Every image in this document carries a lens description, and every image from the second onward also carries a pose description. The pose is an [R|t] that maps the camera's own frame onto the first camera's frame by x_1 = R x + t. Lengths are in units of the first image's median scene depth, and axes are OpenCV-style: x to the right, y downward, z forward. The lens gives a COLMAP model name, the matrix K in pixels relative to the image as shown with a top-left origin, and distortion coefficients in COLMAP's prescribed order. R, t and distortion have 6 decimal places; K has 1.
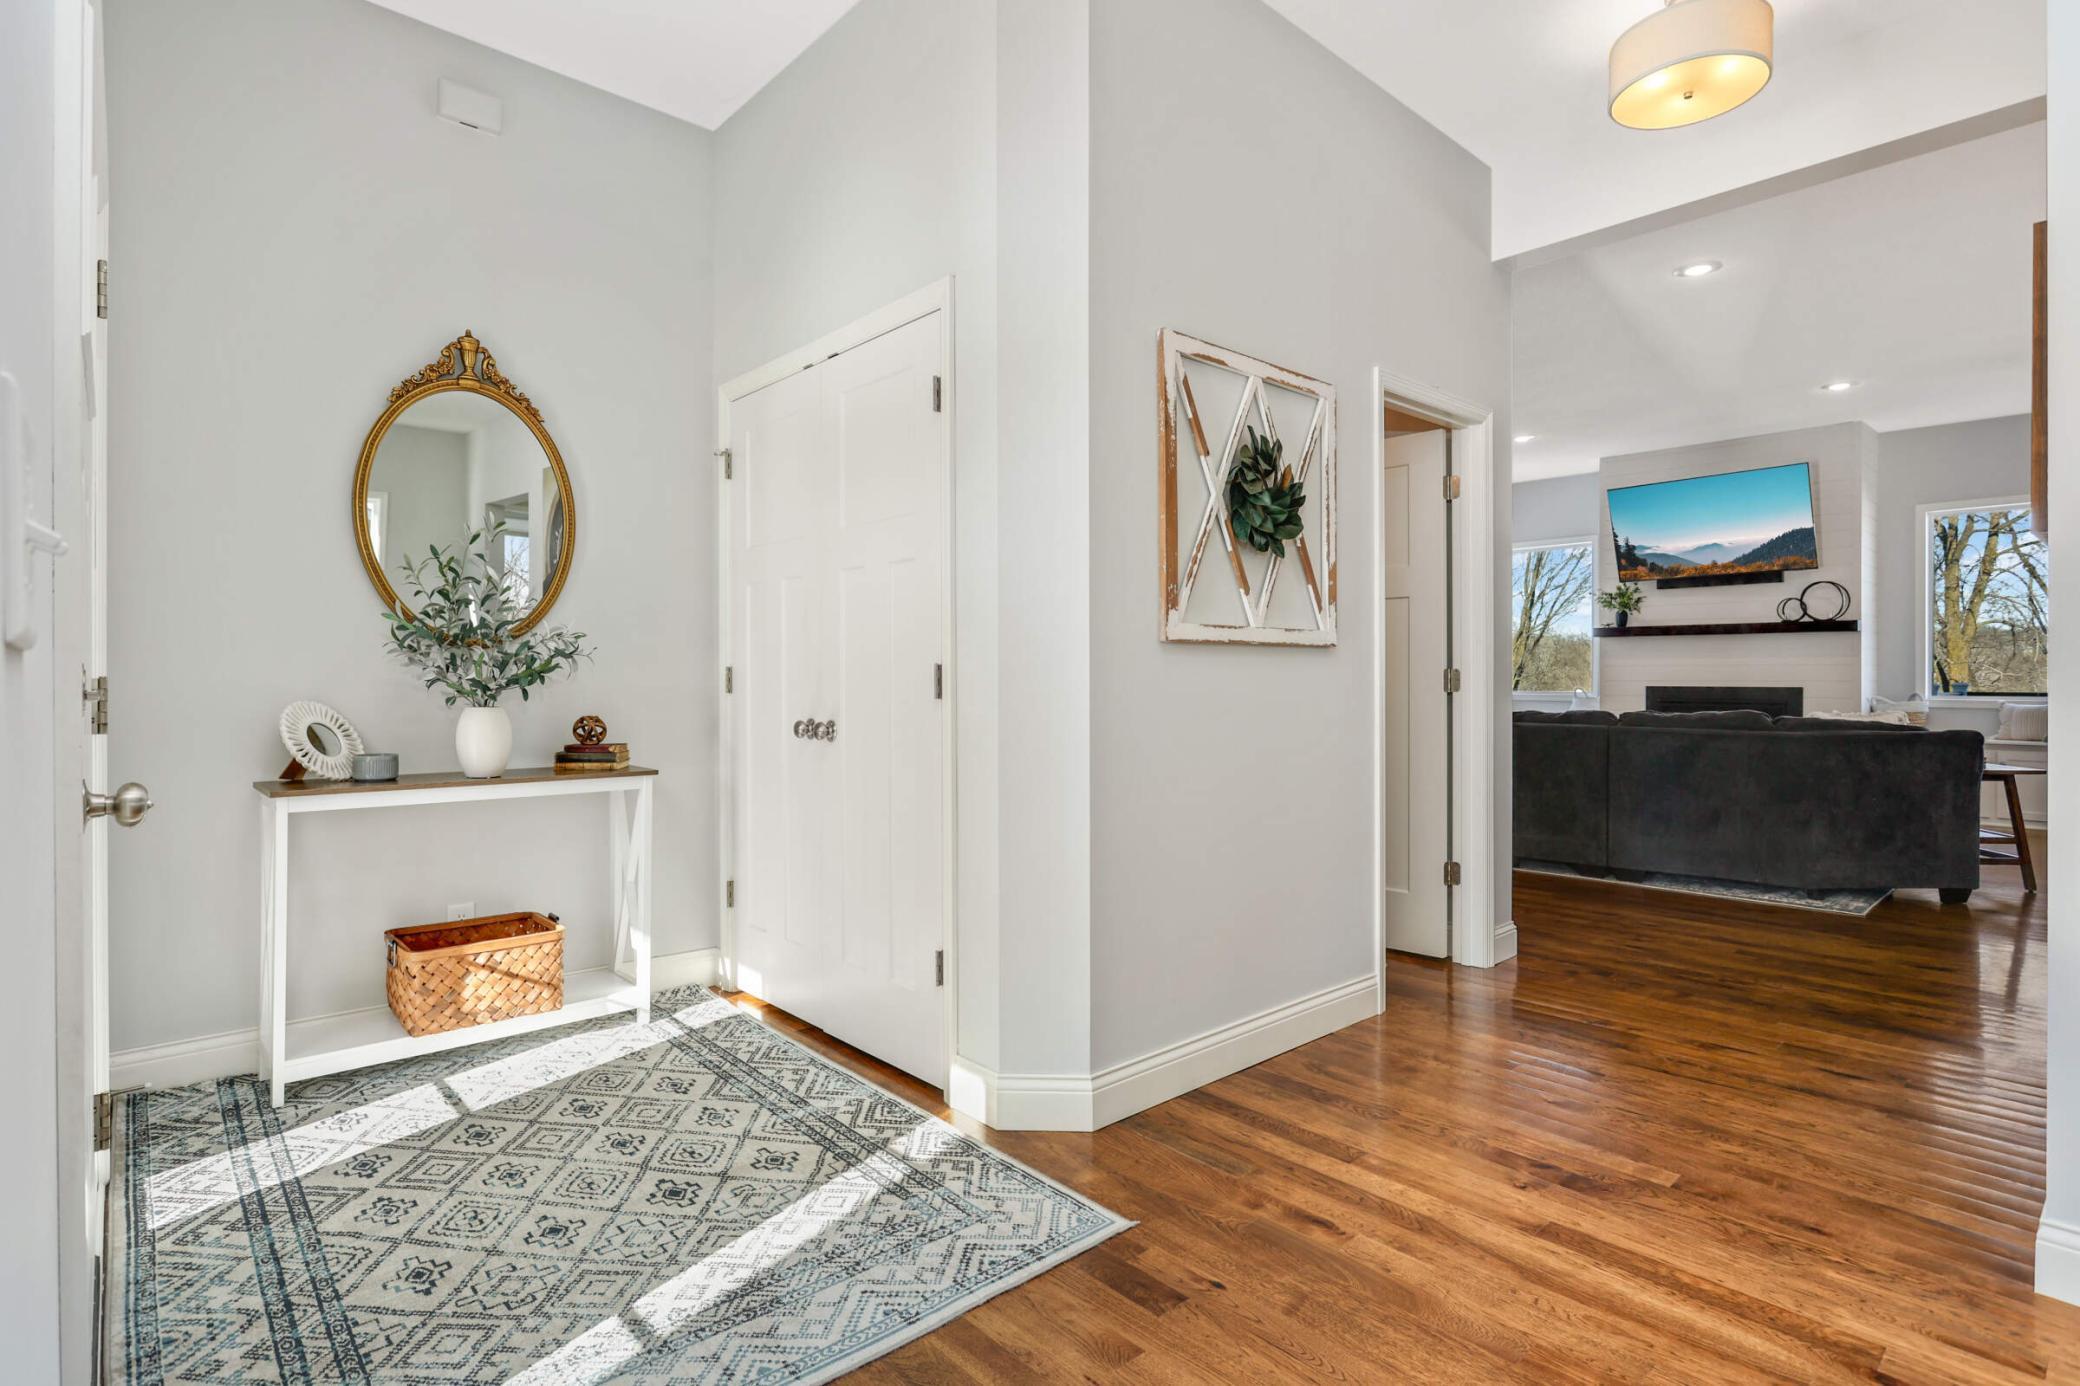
lens RADIAL K [[1041.6, 0, 1033.0], [0, 1041.6, 675.1], [0, 0, 1]] dist [0.000854, -0.001476]
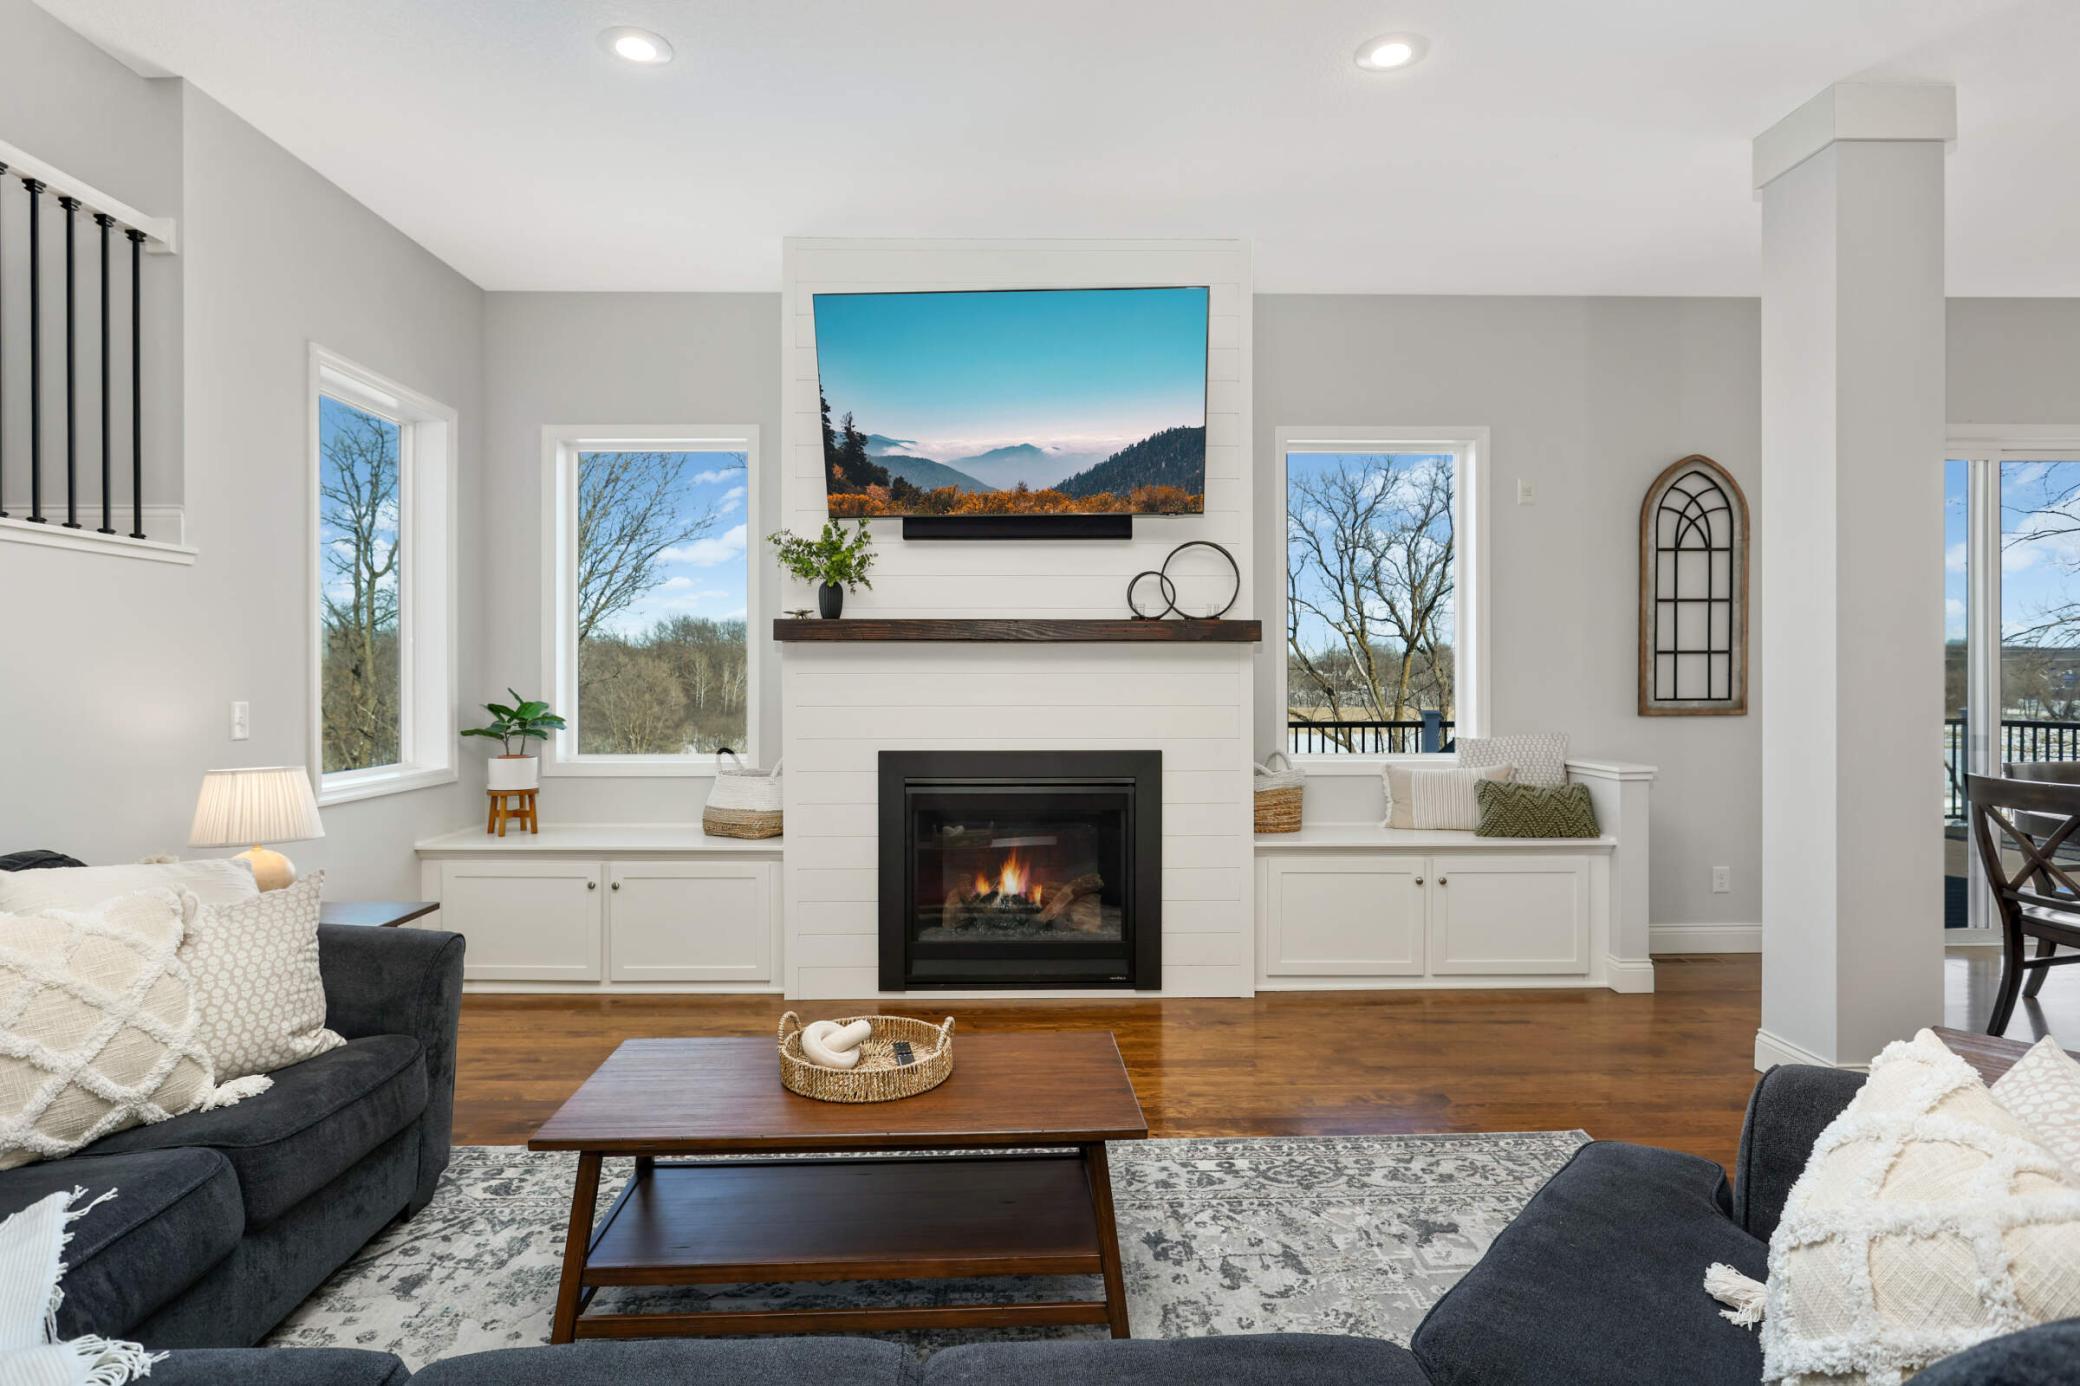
lens RADIAL K [[1041.6, 0, 1033.0], [0, 1041.6, 675.1], [0, 0, 1]] dist [0.000854, -0.001476]
pose [[0.641012, -0.001927, 0.767529, 0.294960], [0.001138, 0.999998, 0.001560, -0.024481], [-0.767530, -0.000127, 0.641013, 0.686305]]
